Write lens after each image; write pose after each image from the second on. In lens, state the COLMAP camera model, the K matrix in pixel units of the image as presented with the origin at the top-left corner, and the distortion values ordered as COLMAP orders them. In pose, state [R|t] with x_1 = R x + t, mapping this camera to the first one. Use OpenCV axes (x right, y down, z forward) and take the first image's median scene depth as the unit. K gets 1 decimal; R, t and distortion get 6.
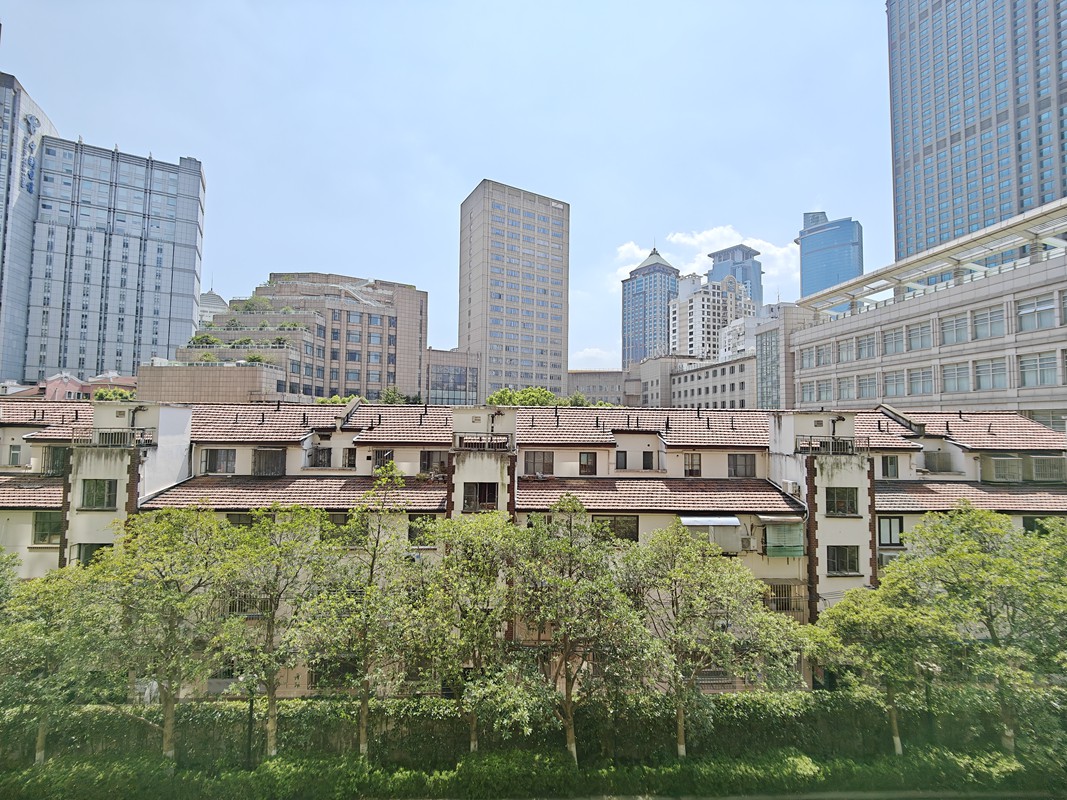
lens RADIAL K [[468.7, 0, 542.4], [0, 468.7, 402.9], [0, 0, 1]] dist [-0.003582, -0.003535]
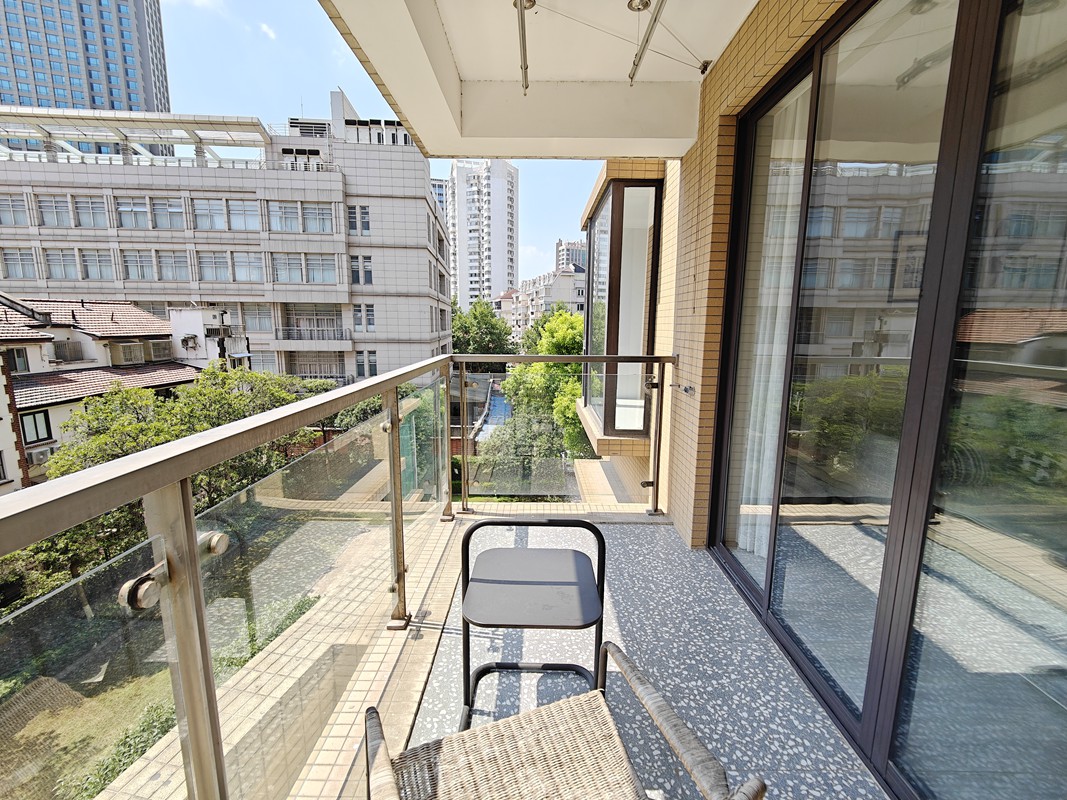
lens RADIAL K [[468.7, 0, 532.8], [0, 468.7, 400.3], [0, 0, 1]] dist [-0.003582, -0.003535]
pose [[0.037012, -0.174312, 0.983995, -0.113406], [-0.056198, 0.982748, 0.176205, -0.001534], [-0.997733, -0.061821, 0.026577, -0.024204]]
